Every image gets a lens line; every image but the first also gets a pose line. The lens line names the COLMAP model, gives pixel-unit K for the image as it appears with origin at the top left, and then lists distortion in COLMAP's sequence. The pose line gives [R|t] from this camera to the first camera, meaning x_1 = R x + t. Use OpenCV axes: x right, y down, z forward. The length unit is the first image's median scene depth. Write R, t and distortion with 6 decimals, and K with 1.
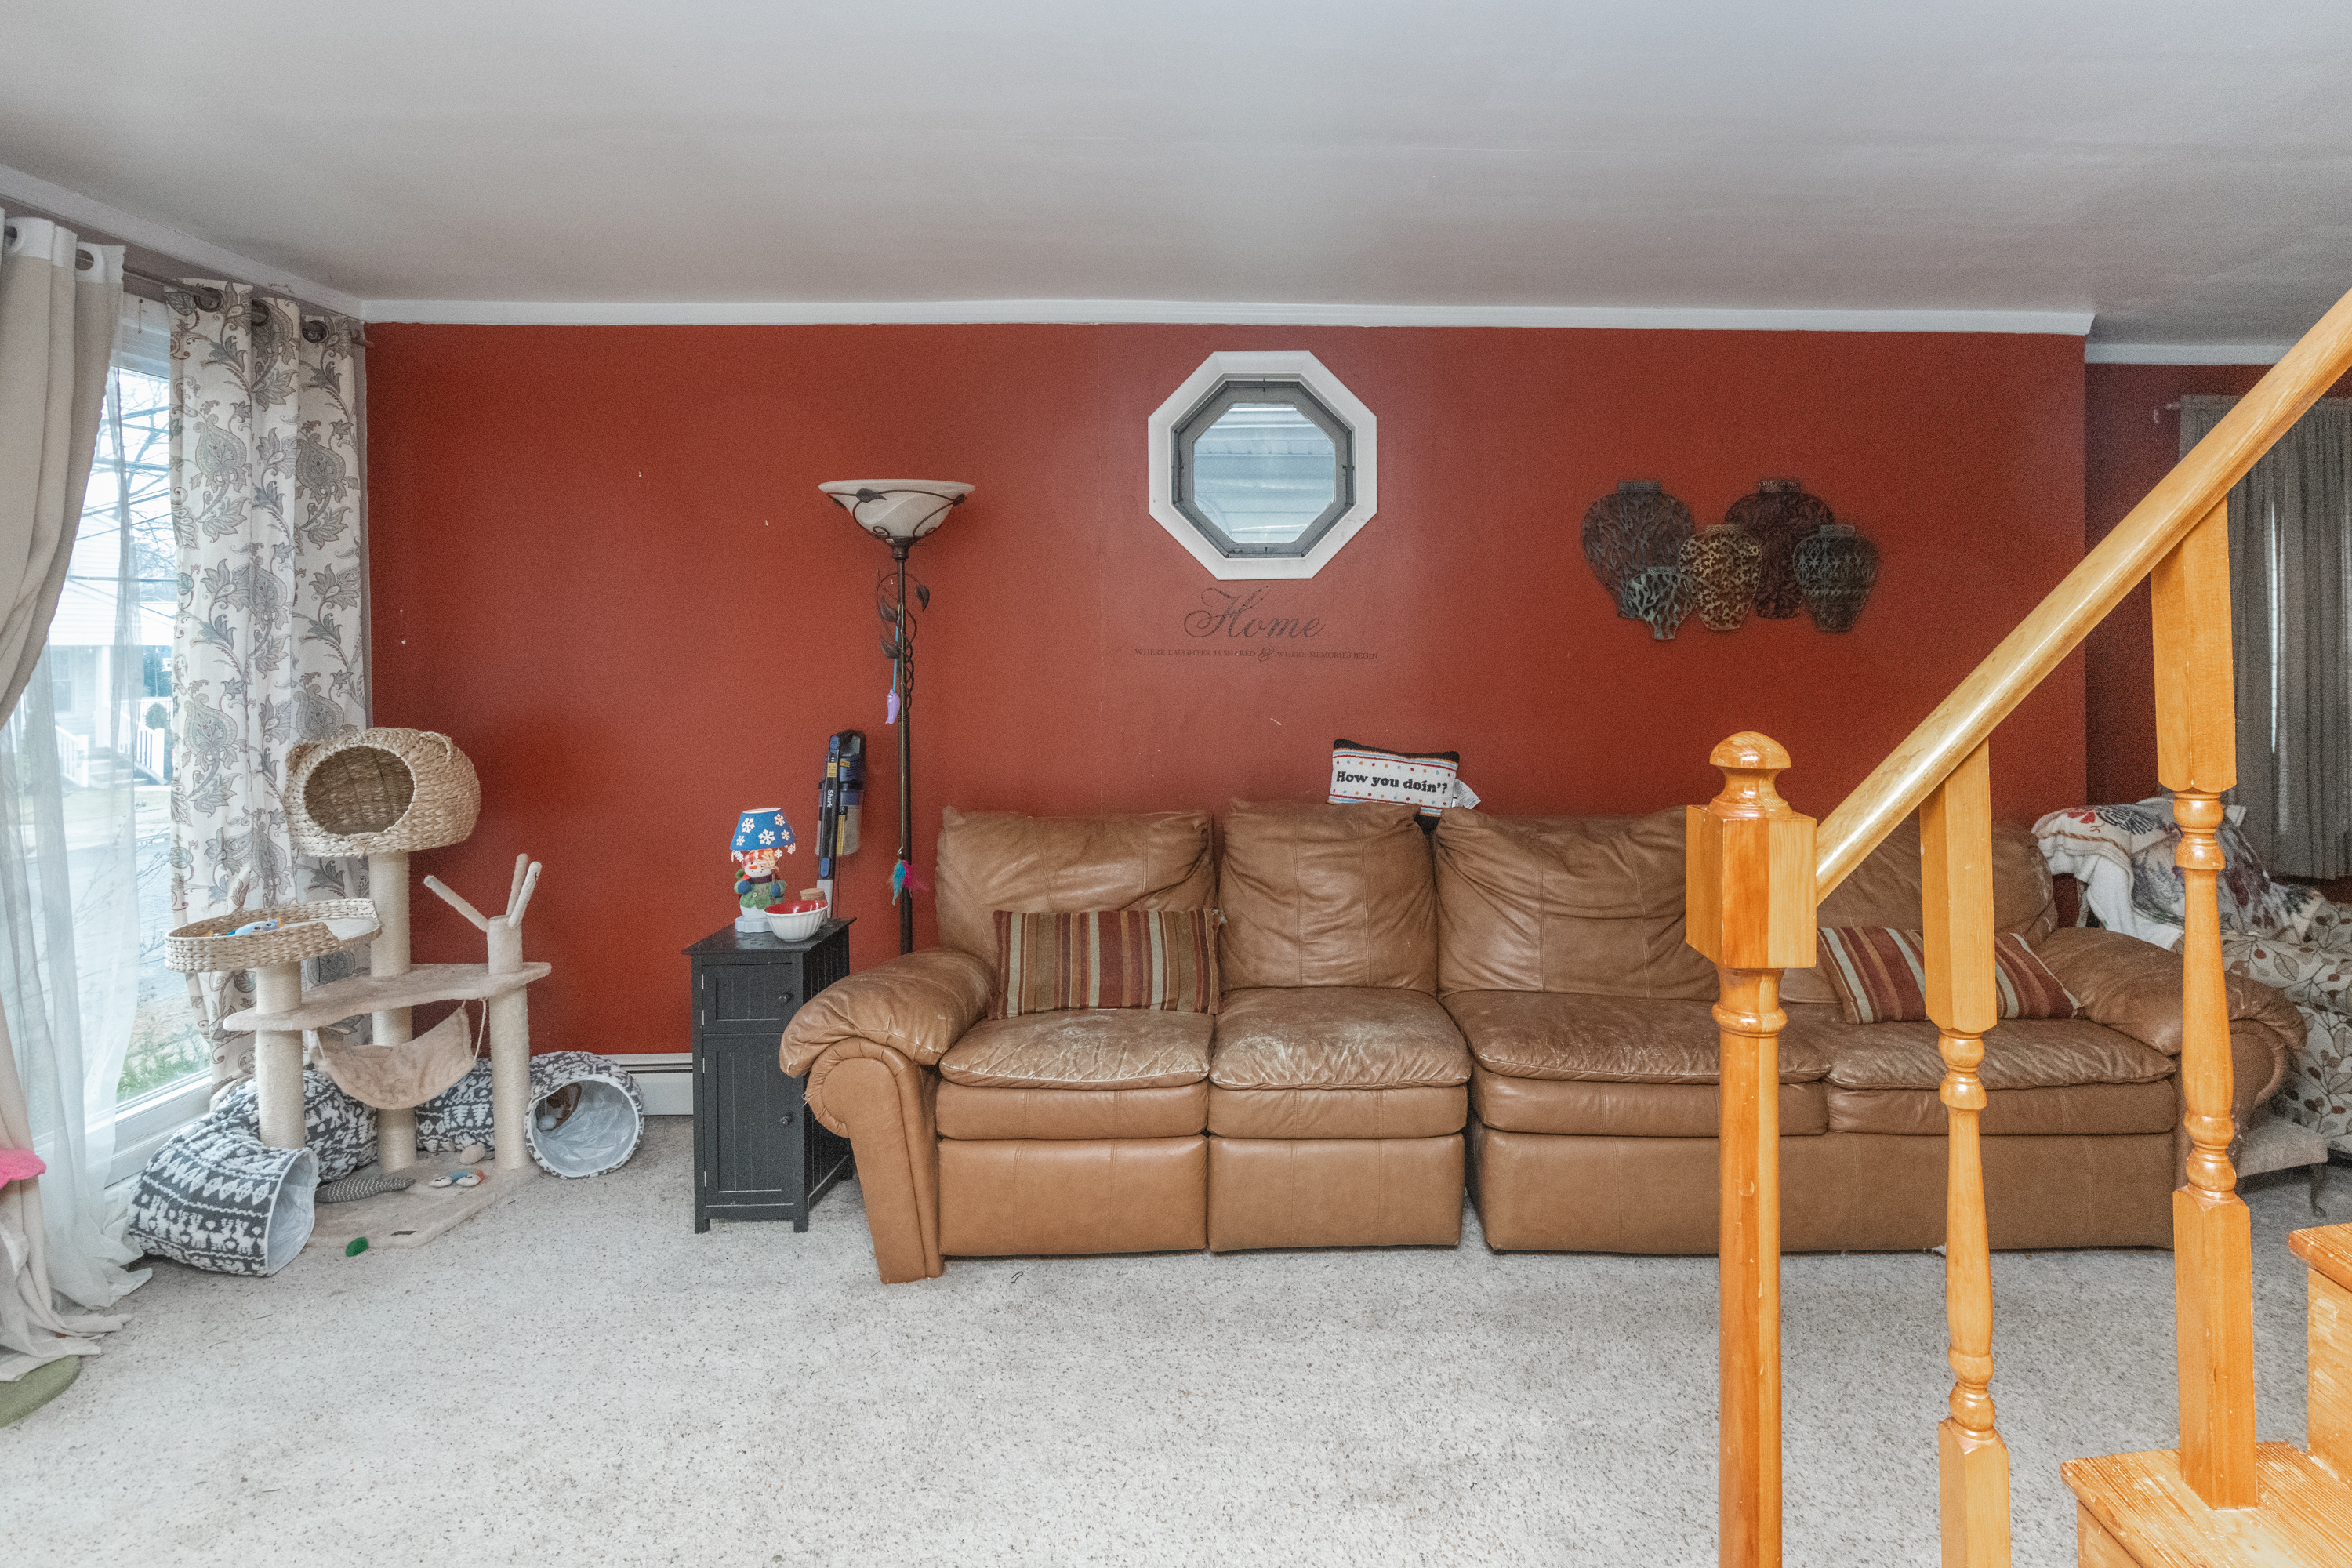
lens RADIAL K [[1197.3, 0, 1315.9], [0, 1197.3, 635.0], [0, 0, 1]] dist [0.018053, -0.000471]
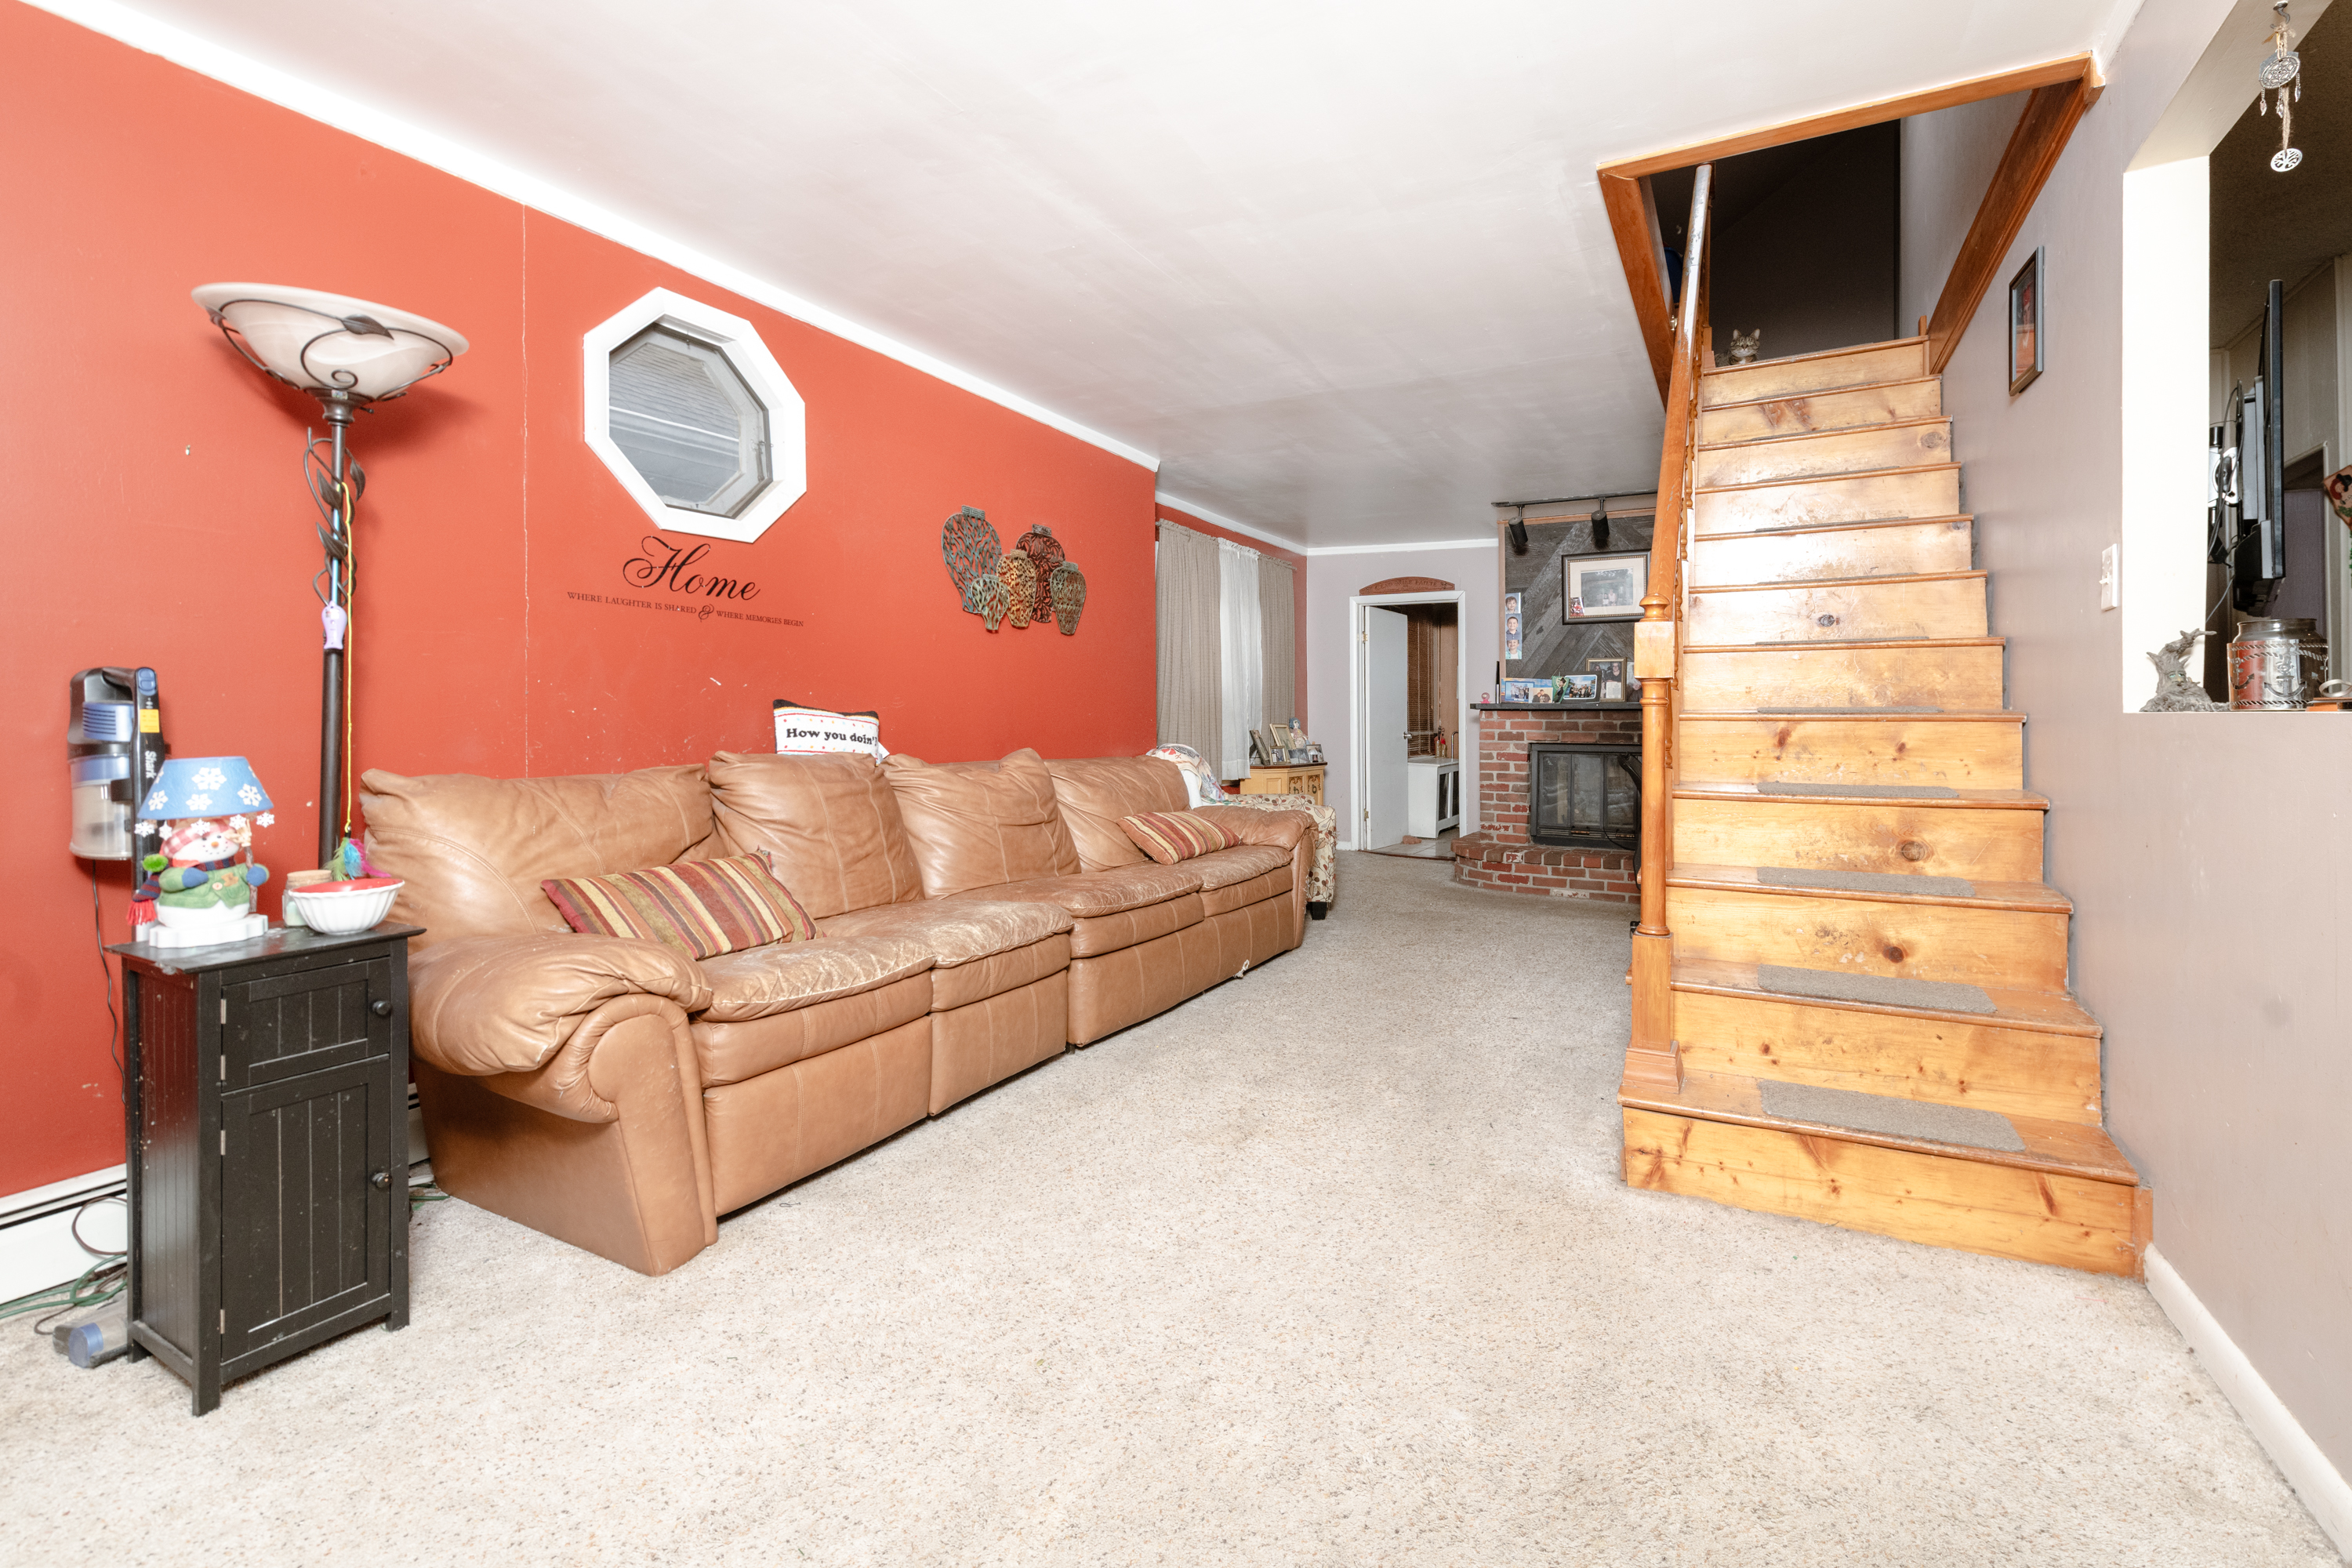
lens RADIAL K [[1002.3, 0, 1270.1], [0, 1002.3, 702.5], [0, 0, 1]] dist [0.013219, -0.005141]
pose [[0.476393, 0.012511, 0.879144, -0.555226], [0.000455, 0.999895, -0.014476, 0.103512], [-0.879232, 0.007297, 0.476337, 0.202600]]
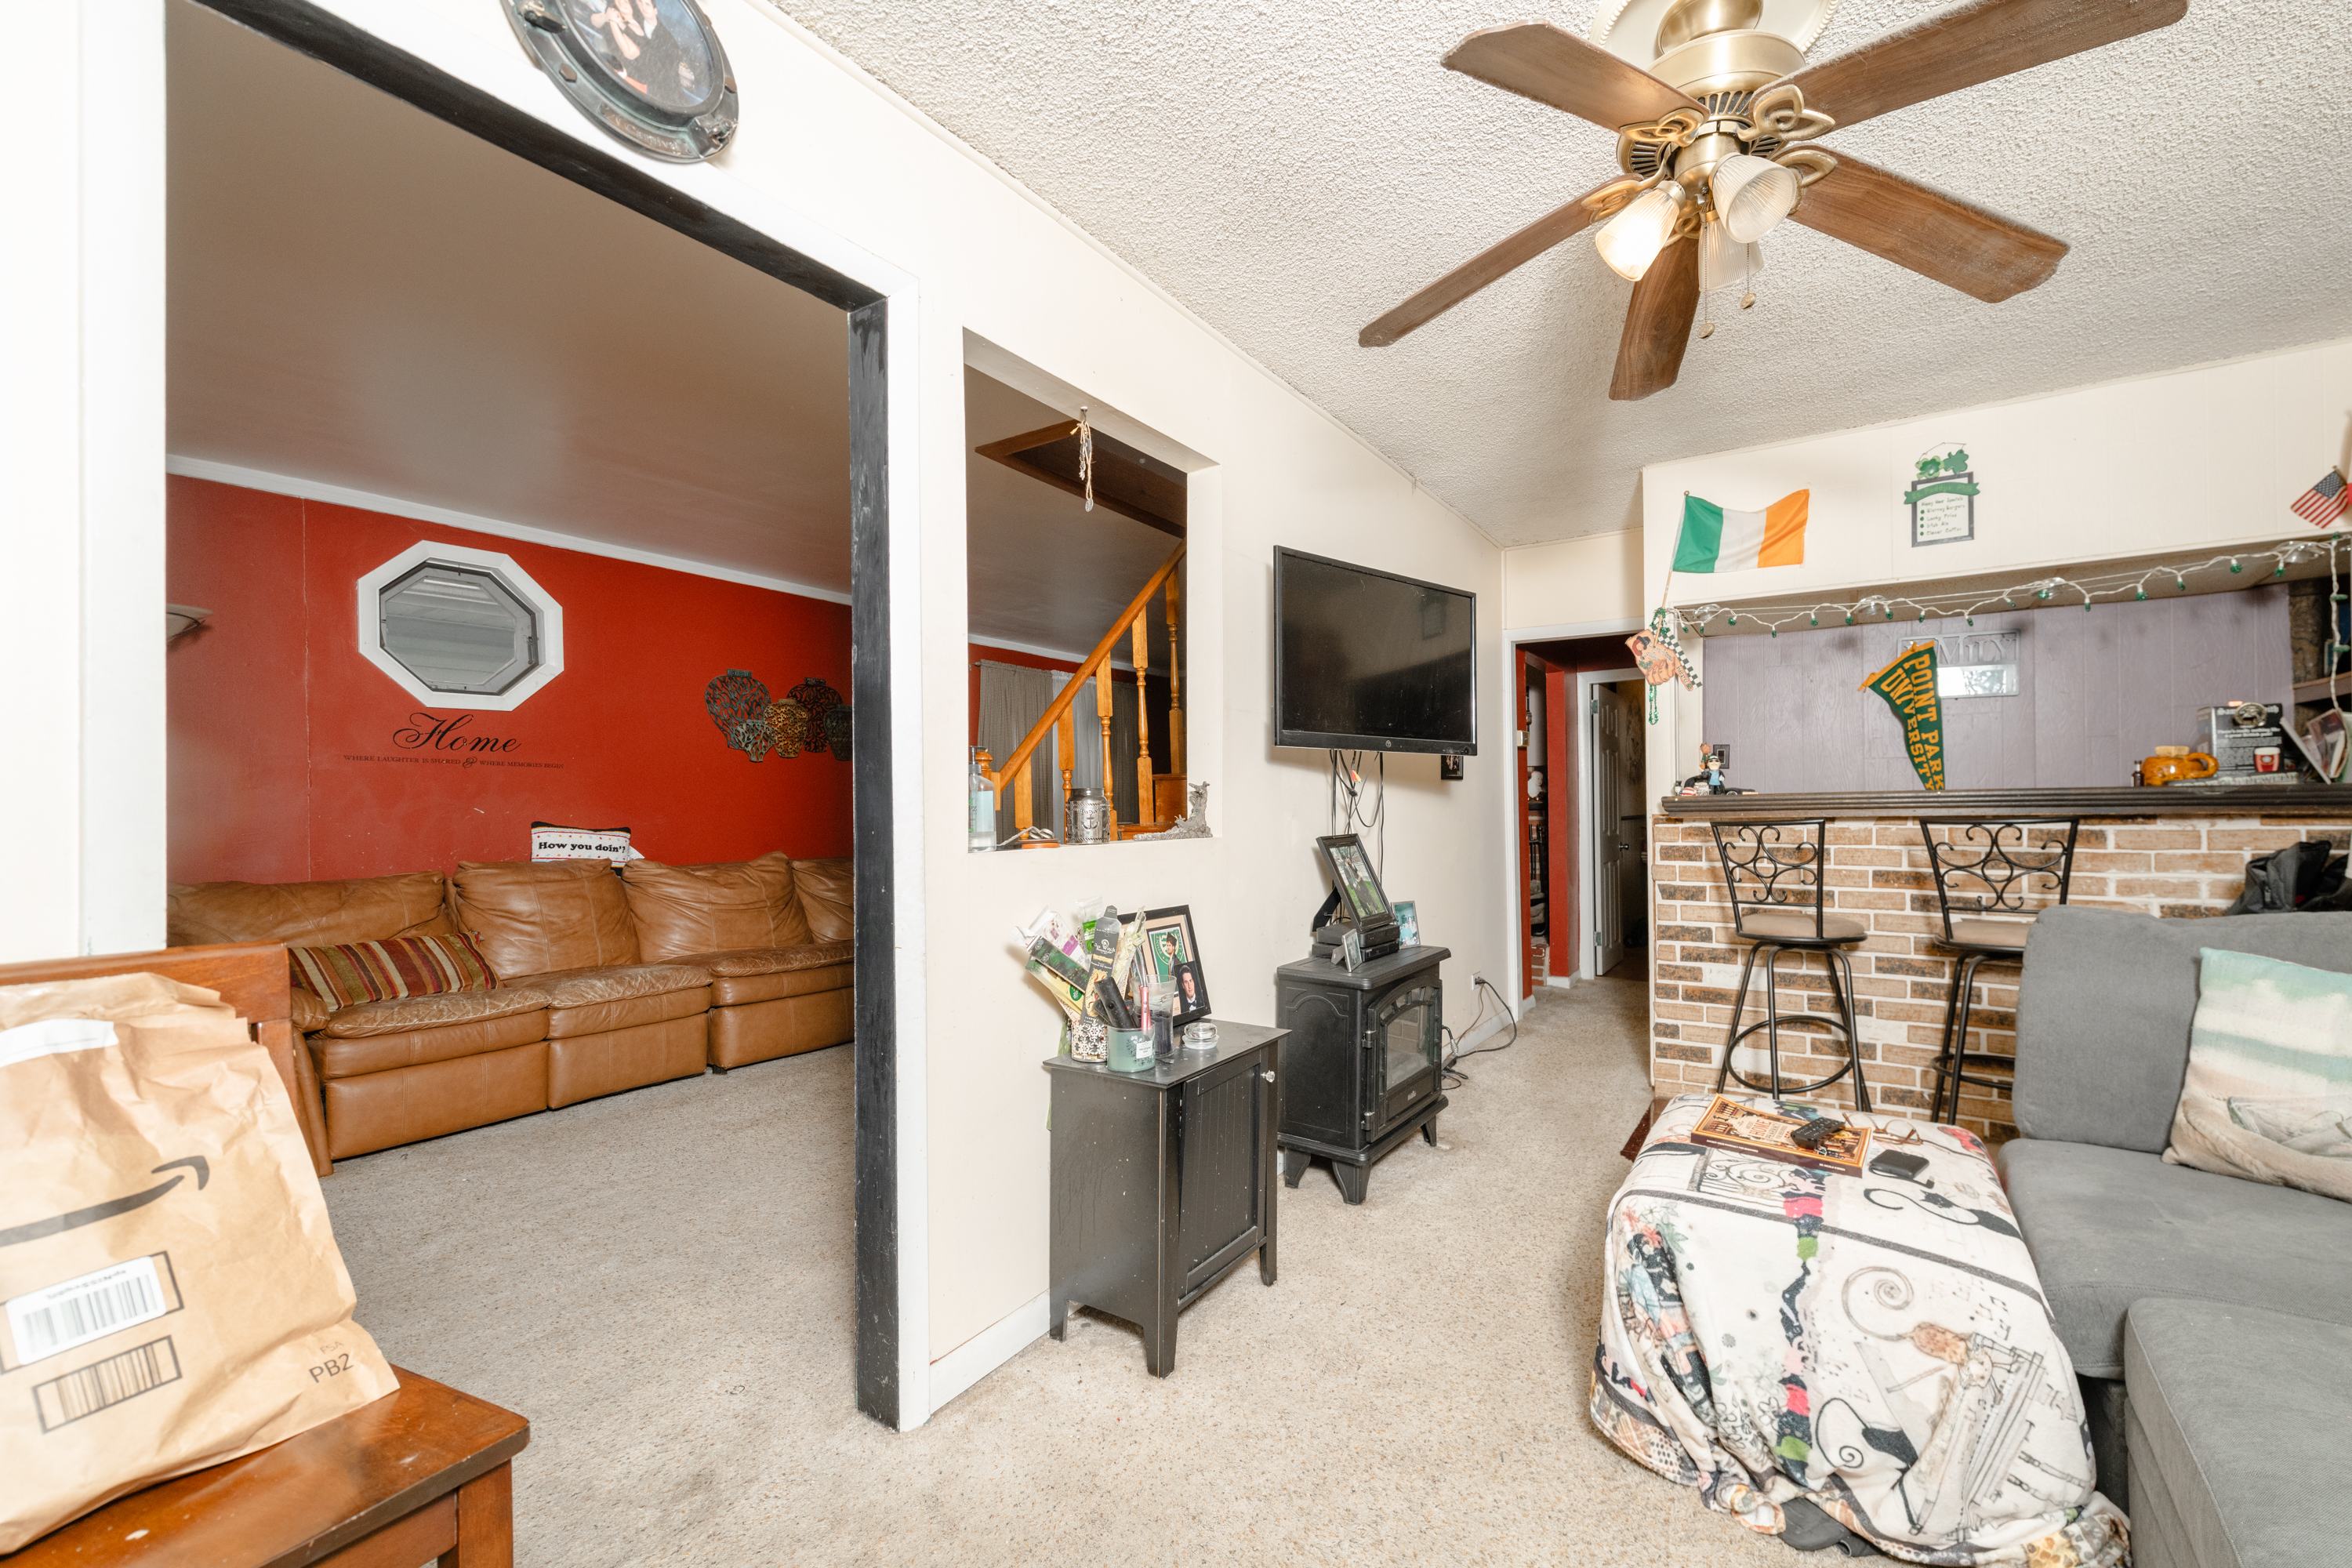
lens RADIAL K [[934.7, 0, 1286.6], [0, 934.7, 791.2], [0, 0, 1]] dist [0.001746, 0.000515]
pose [[0.538485, 0.002235, 0.842632, -0.458073], [0.011550, 0.999883, -0.010033, 0.072355], [-0.842556, 0.015135, 0.538396, -0.403112]]
